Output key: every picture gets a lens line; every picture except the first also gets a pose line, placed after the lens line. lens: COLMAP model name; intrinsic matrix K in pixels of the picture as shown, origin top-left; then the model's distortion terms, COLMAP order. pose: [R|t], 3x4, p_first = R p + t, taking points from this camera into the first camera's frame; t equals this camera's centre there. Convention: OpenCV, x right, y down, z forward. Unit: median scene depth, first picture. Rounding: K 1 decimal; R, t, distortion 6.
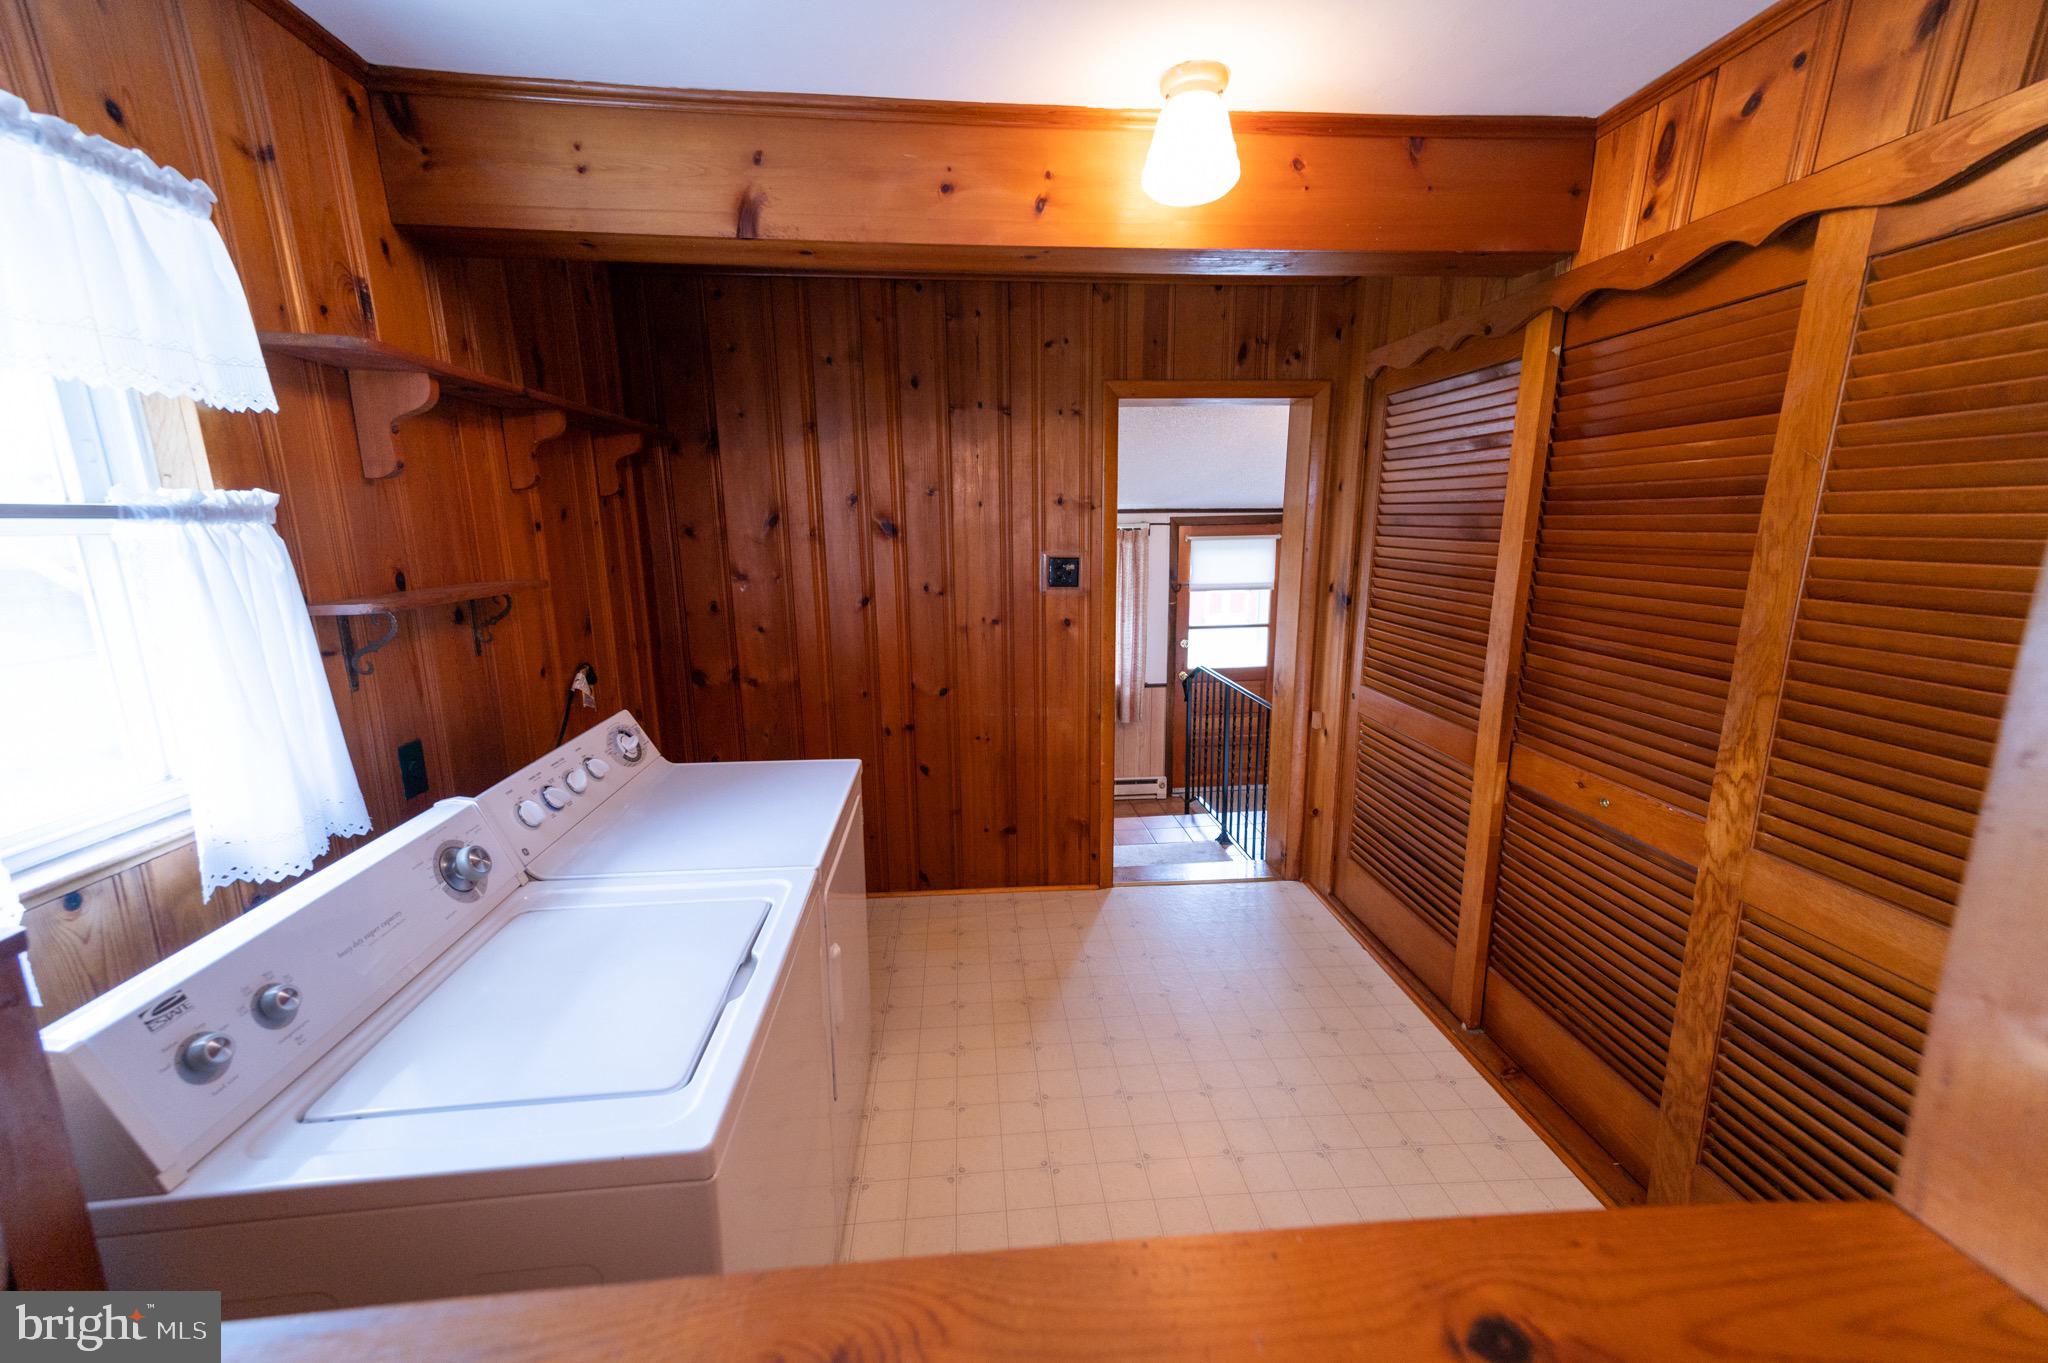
lens RADIAL K [[795.0, 0, 1014.6], [0, 795.0, 682.7], [0, 0, 1]] dist [0.030727, -0.000257]
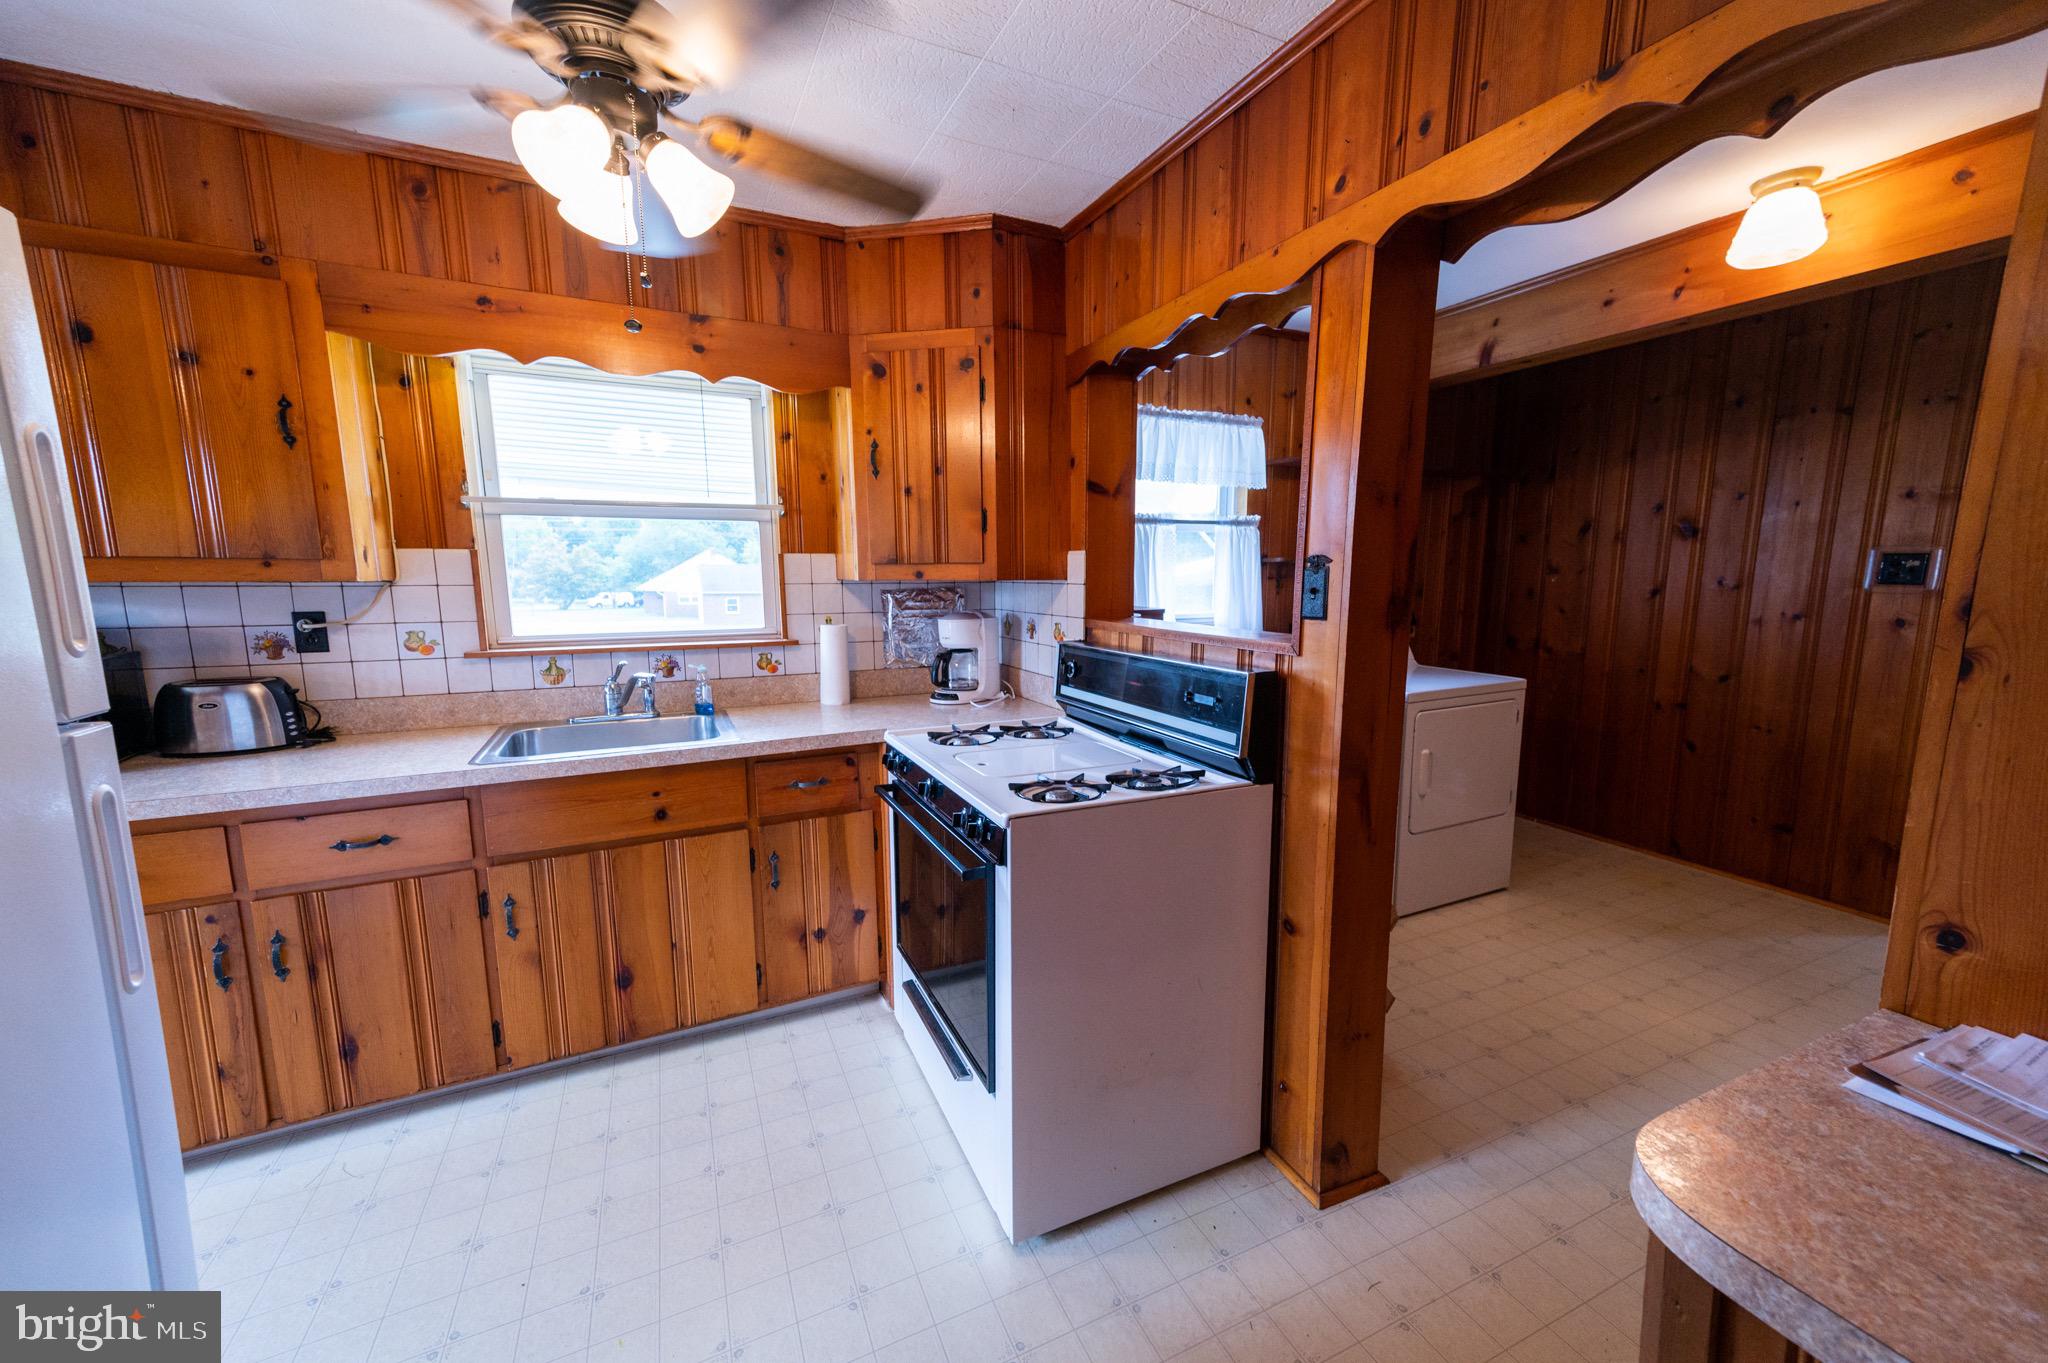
lens RADIAL K [[795.0, 0, 1030.9], [0, 795.0, 675.0], [0, 0, 1]] dist [0.030727, -0.000257]
pose [[0.360110, 0.131653, -0.923574, 0.626290], [-0.191059, 0.979416, 0.065117, 0.121673], [0.913136, 0.153008, 0.377851, -0.301545]]
